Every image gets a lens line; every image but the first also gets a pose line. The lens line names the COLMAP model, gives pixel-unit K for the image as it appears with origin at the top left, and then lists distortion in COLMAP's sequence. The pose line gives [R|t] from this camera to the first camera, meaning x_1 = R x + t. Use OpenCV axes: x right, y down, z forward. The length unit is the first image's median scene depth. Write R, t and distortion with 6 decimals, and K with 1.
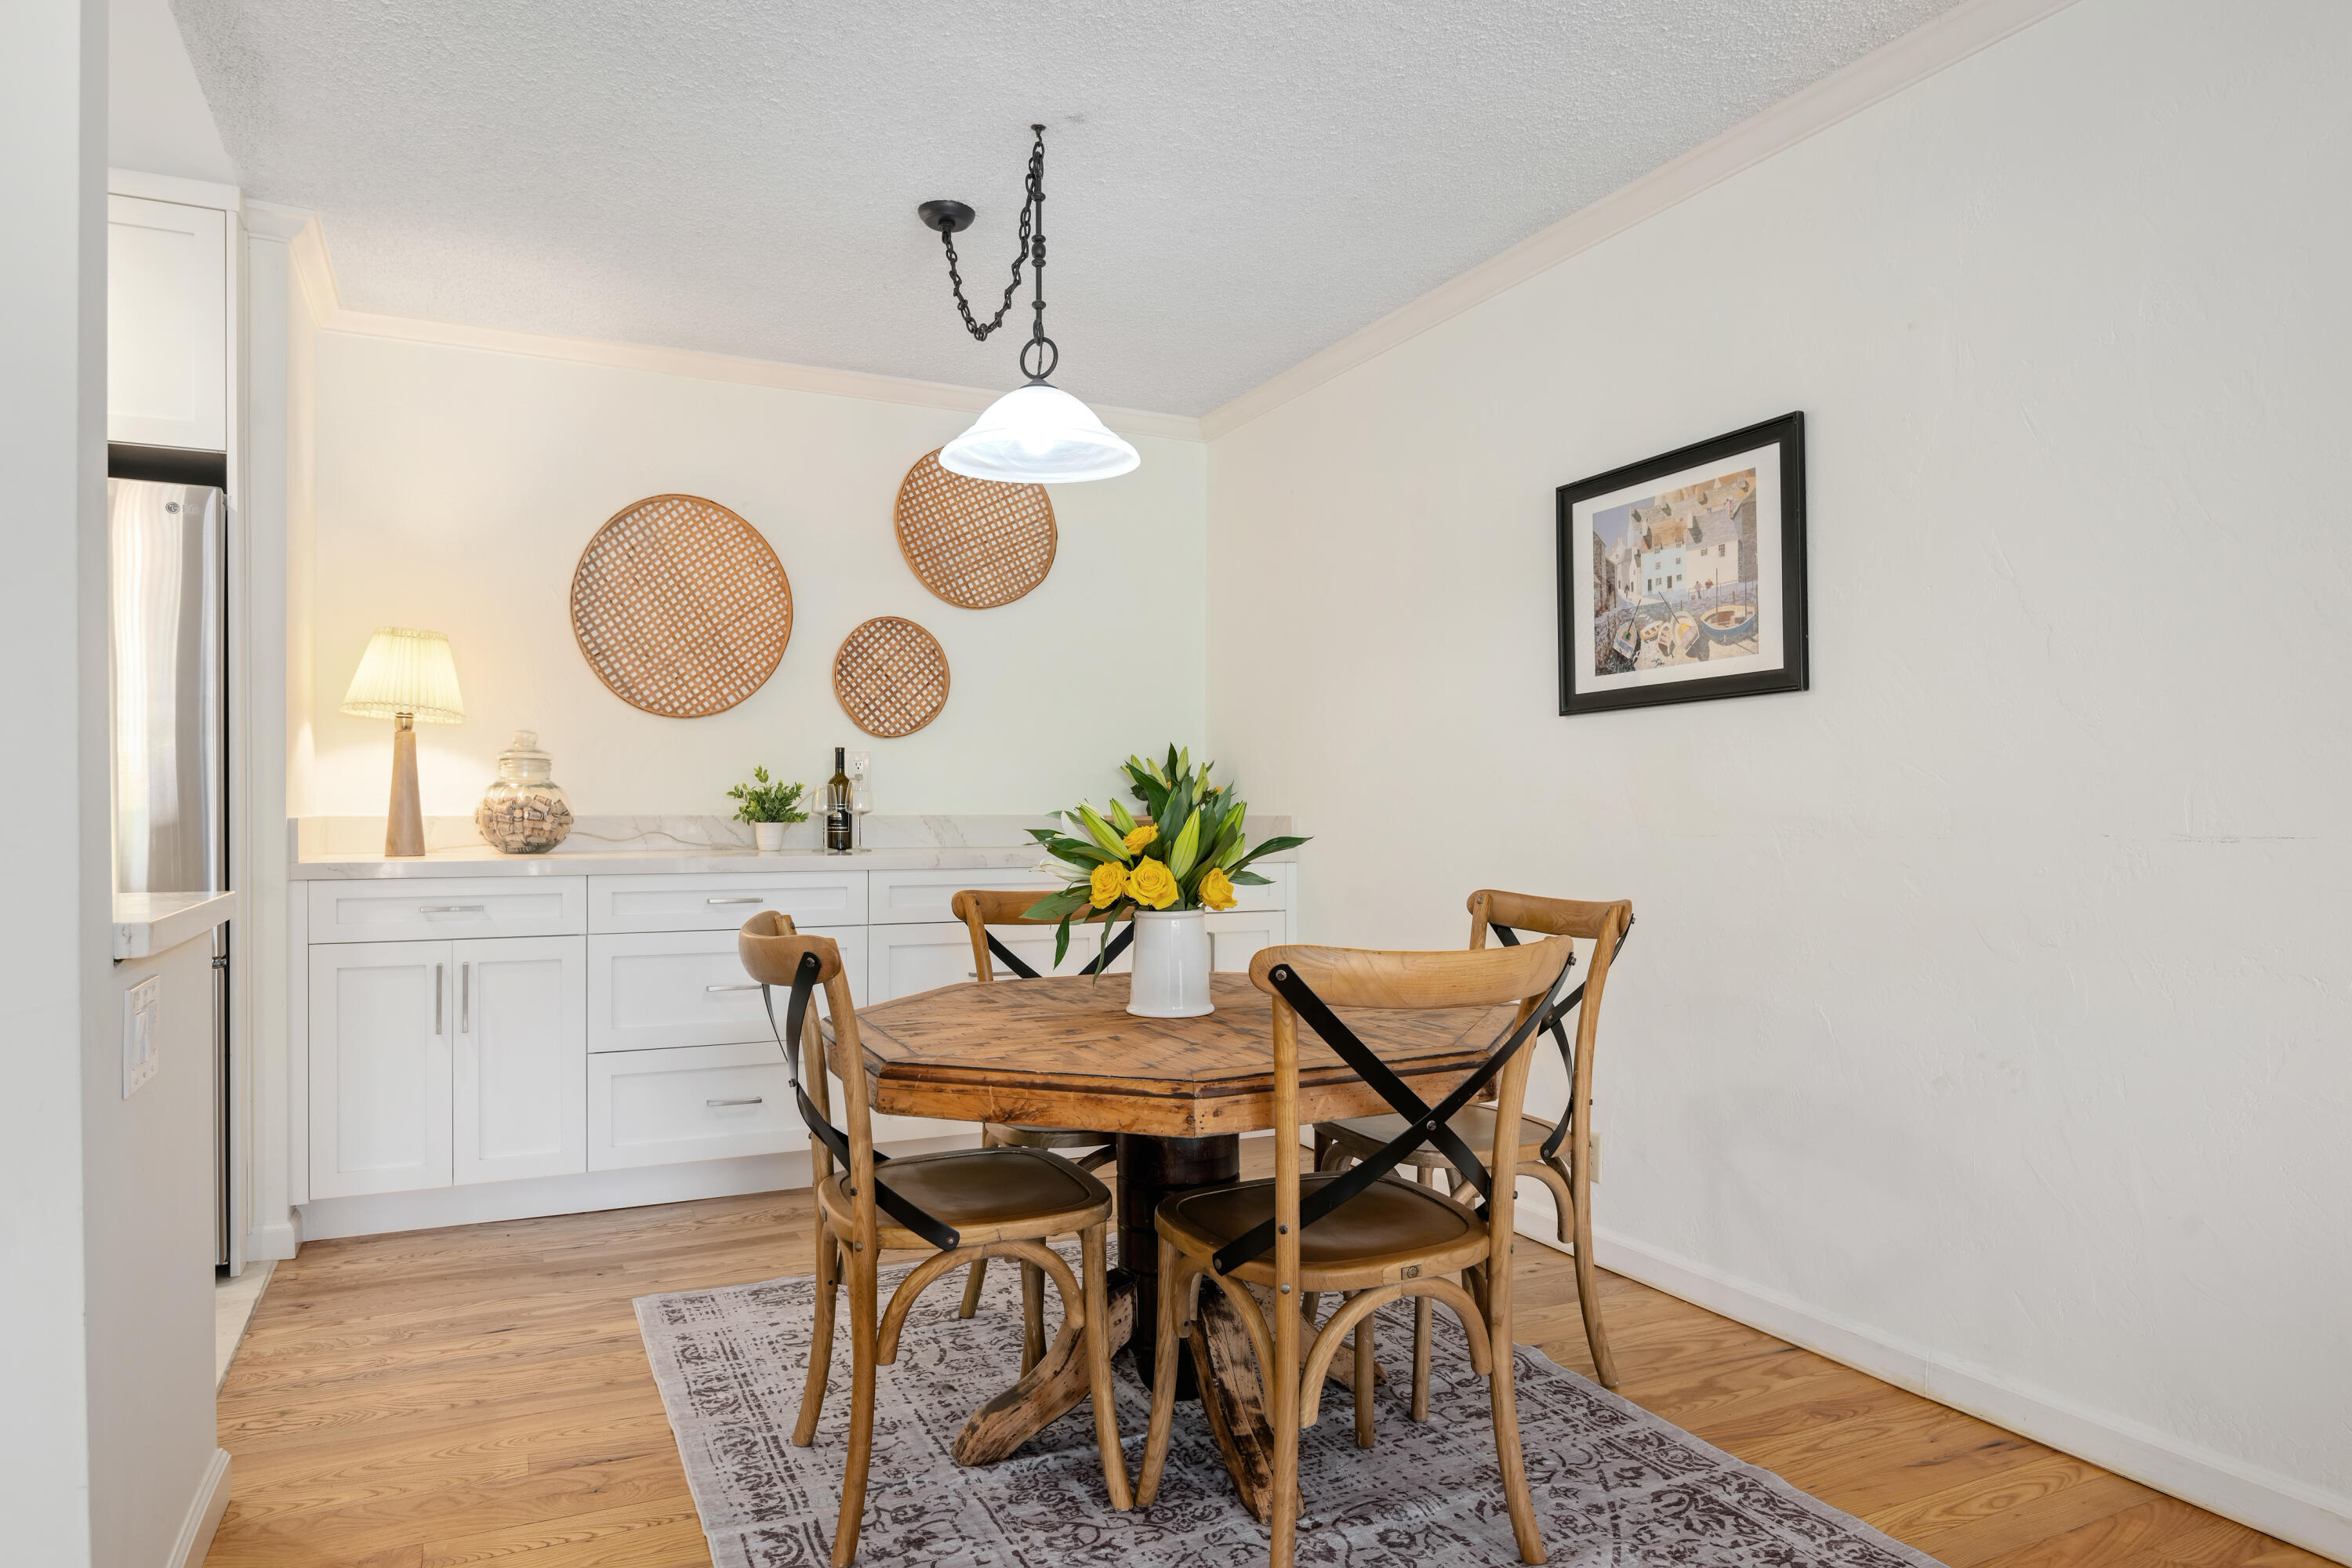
lens RADIAL K [[1439.0, 0, 1180.5], [0, 1439.0, 803.3], [0, 0, 1]] dist [0.002948, 0.000212]
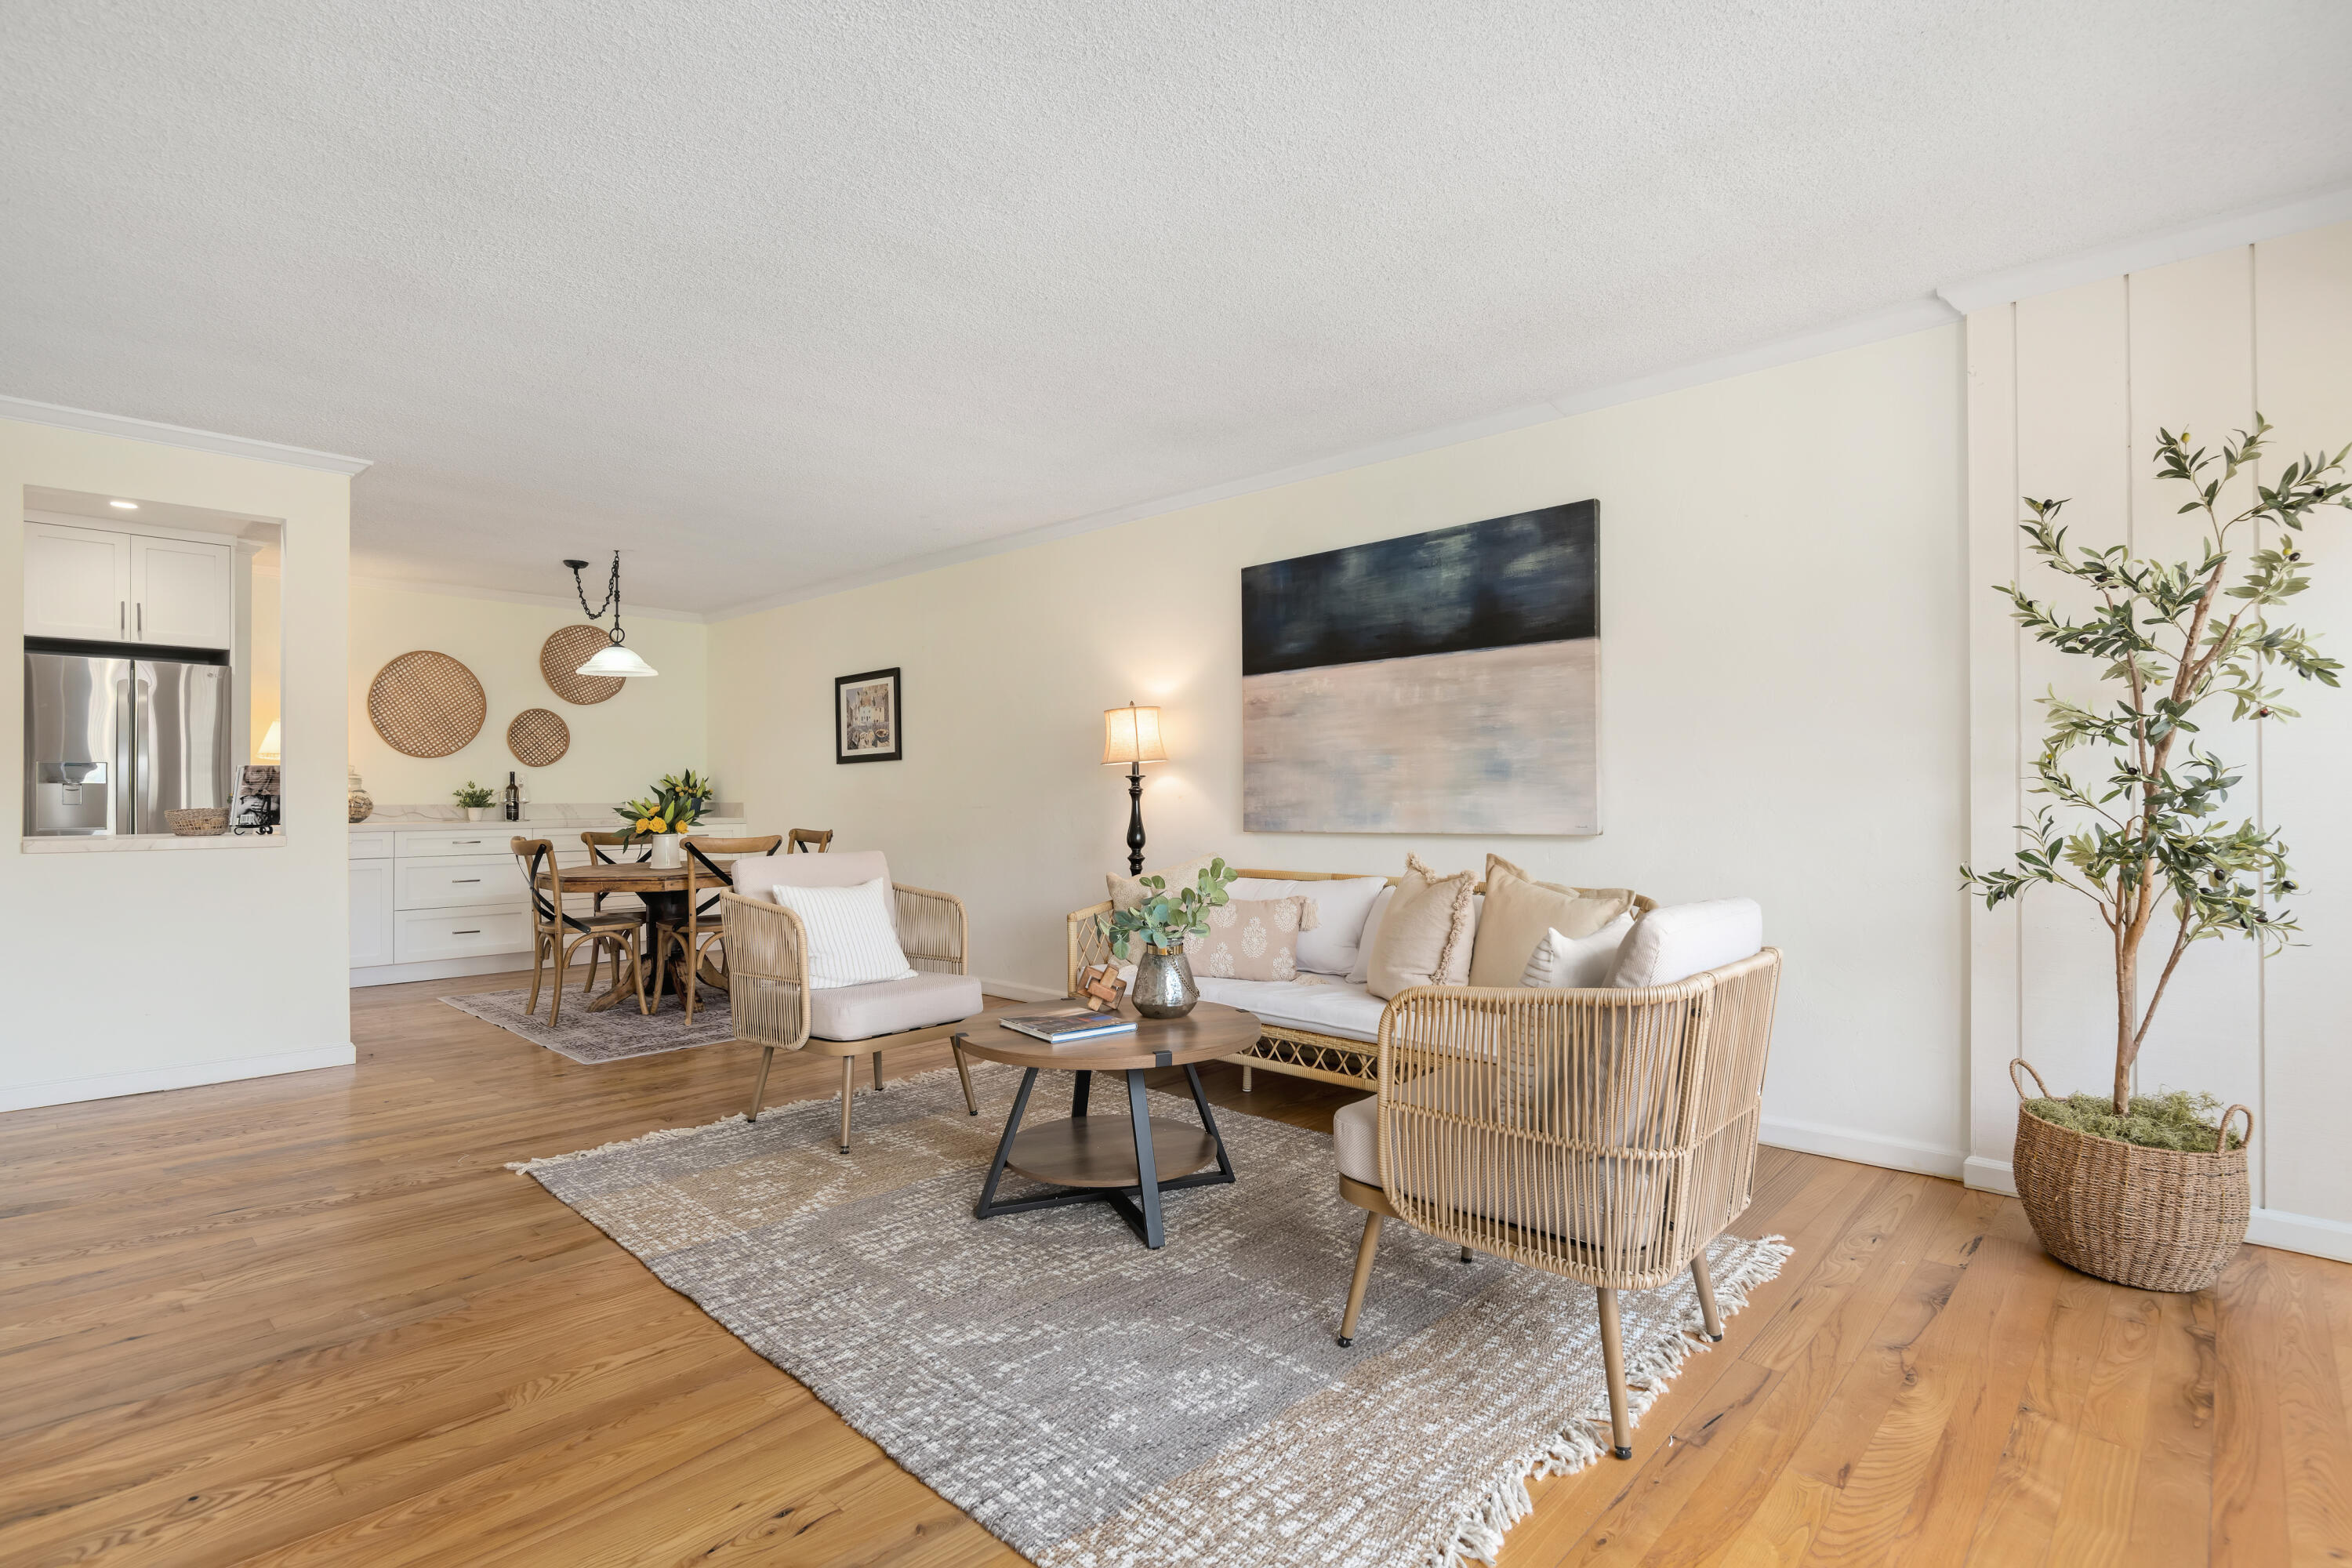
lens RADIAL K [[1127.2, 0, 1176.0], [0, 1127.2, 784.0], [0, 0, 1]] dist [0.003380, -0.000154]
pose [[0.935316, -0.000771, 0.353813, 0.124234], [0.003155, 0.999976, -0.006162, -0.010459], [-0.353800, 0.006880, 0.935296, -1.256255]]
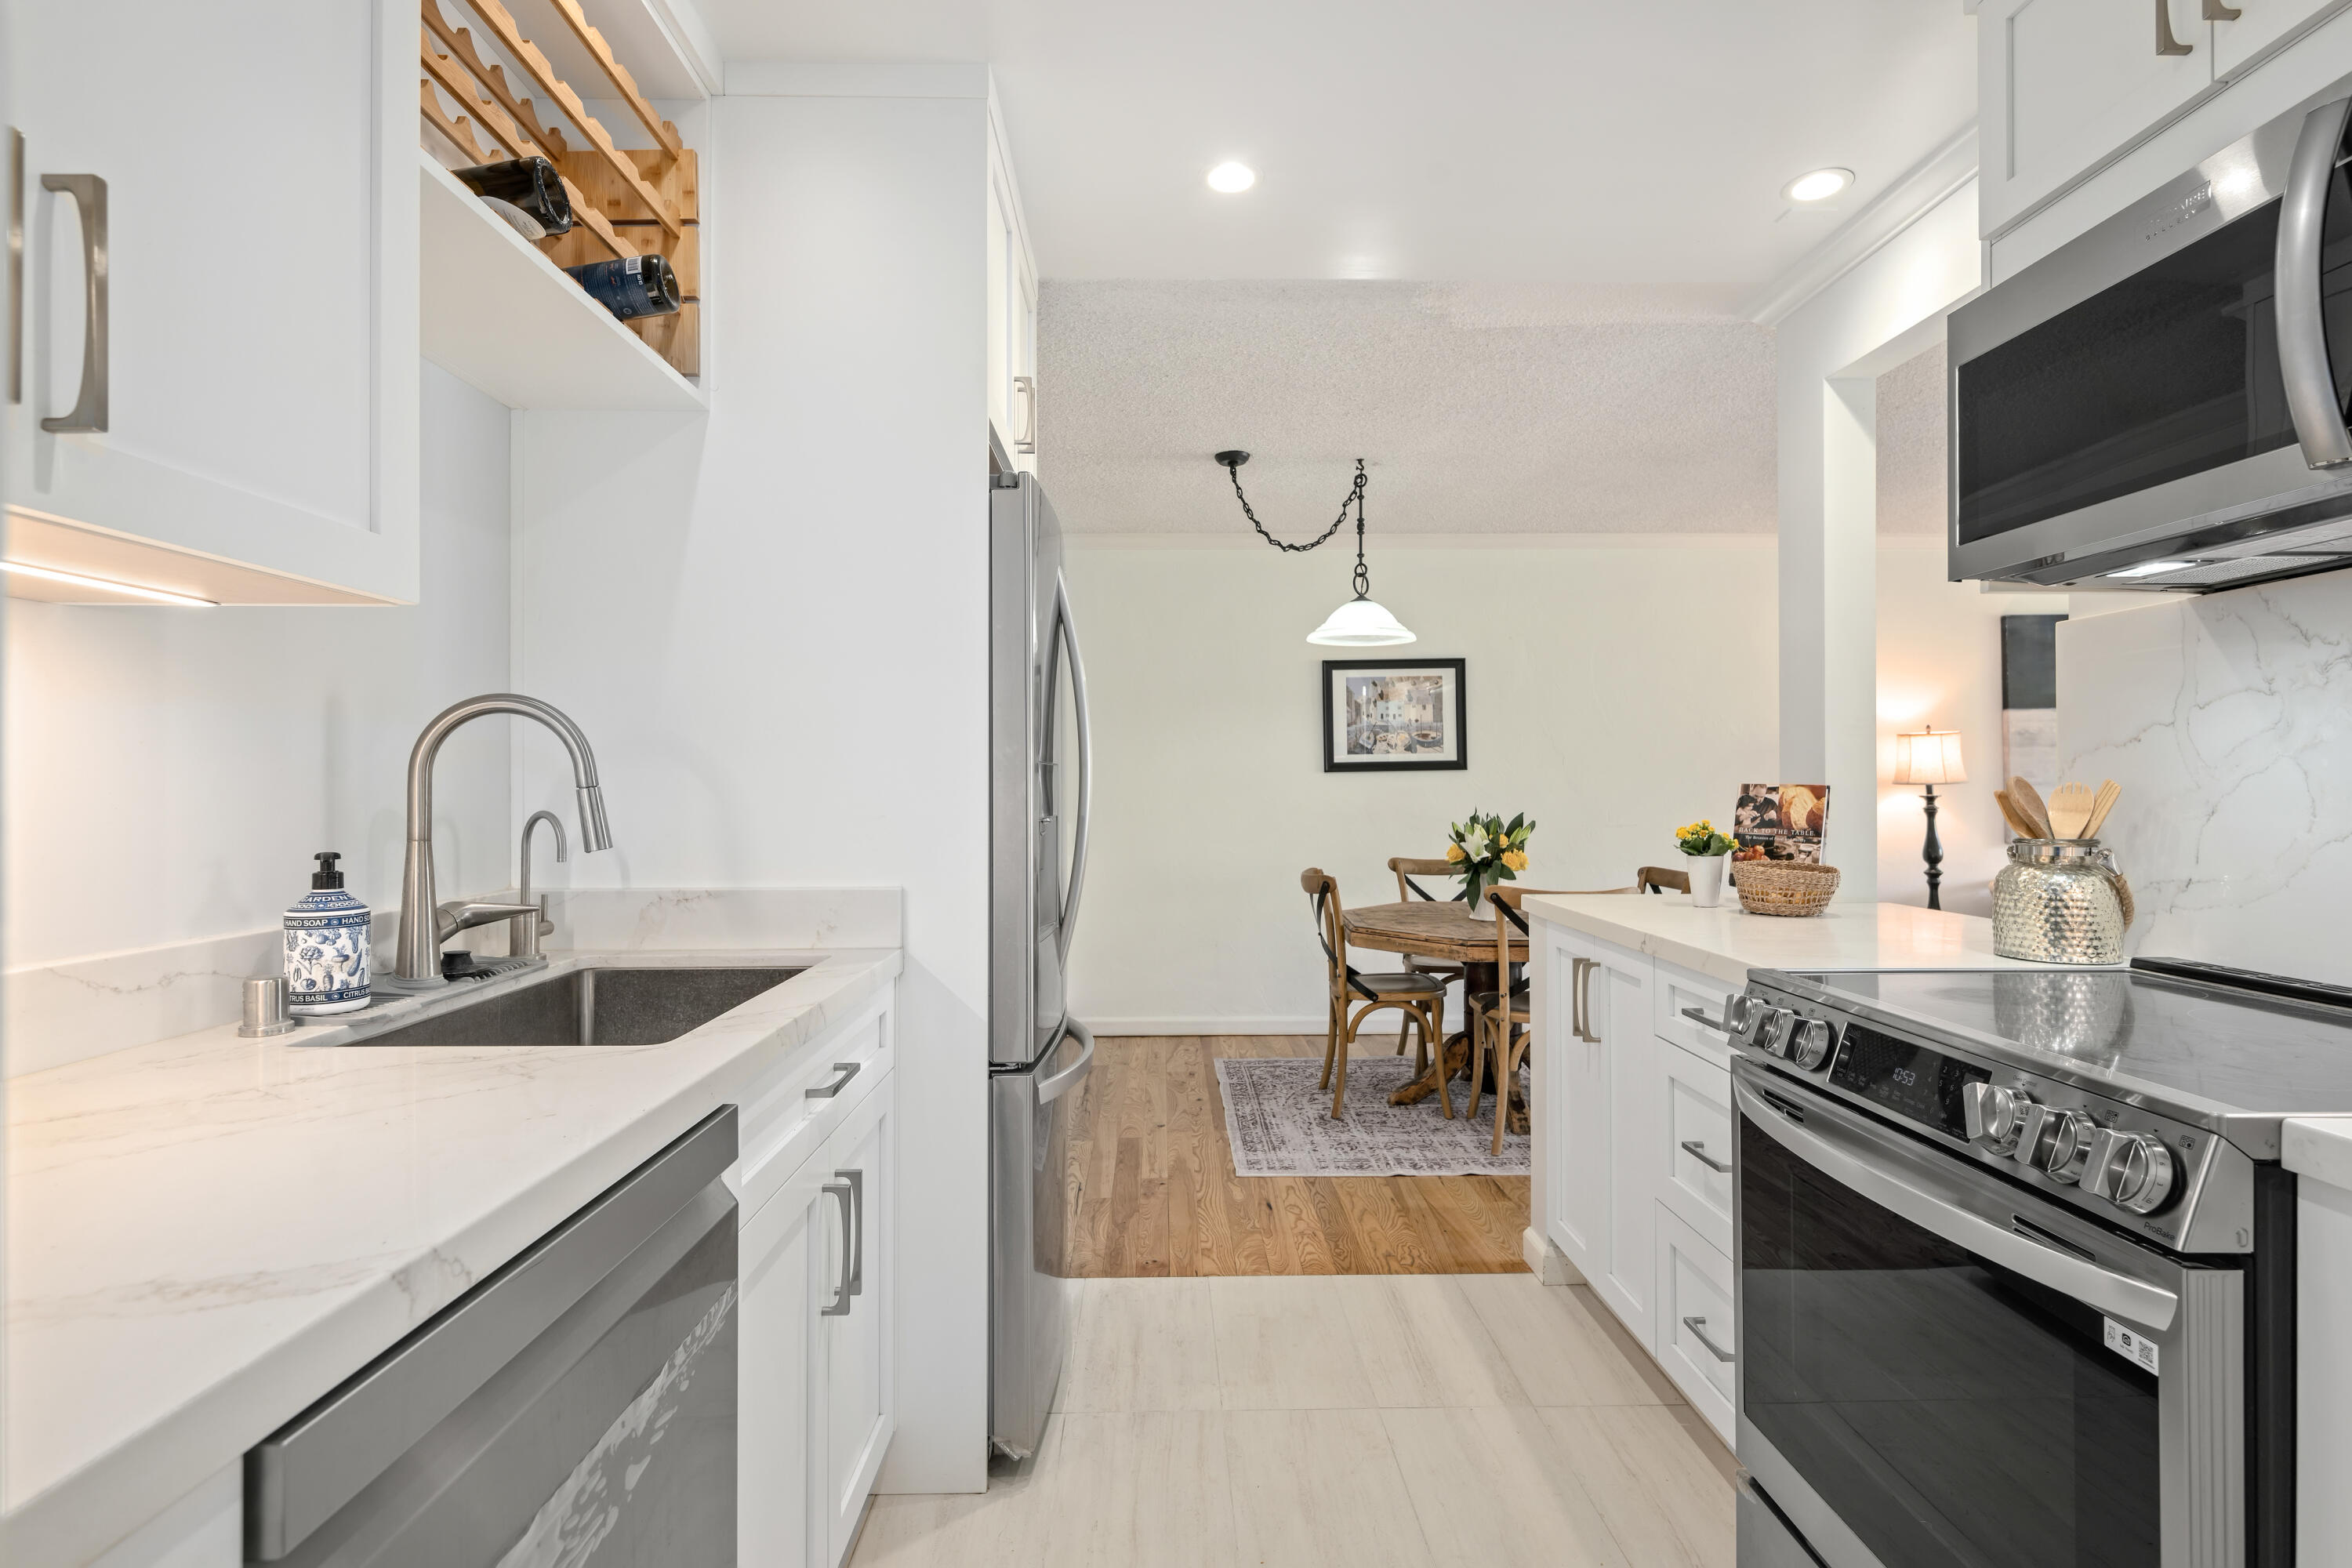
lens RADIAL K [[1127.2, 0, 1176.0], [0, 1127.2, 784.0], [0, 0, 1]] dist [0.003380, -0.000154]
pose [[0.427372, -0.002903, 0.904071, -1.392127], [-0.001732, 0.999990, 0.004030, -0.054398], [-0.904074, -0.003288, 0.427362, 0.550967]]
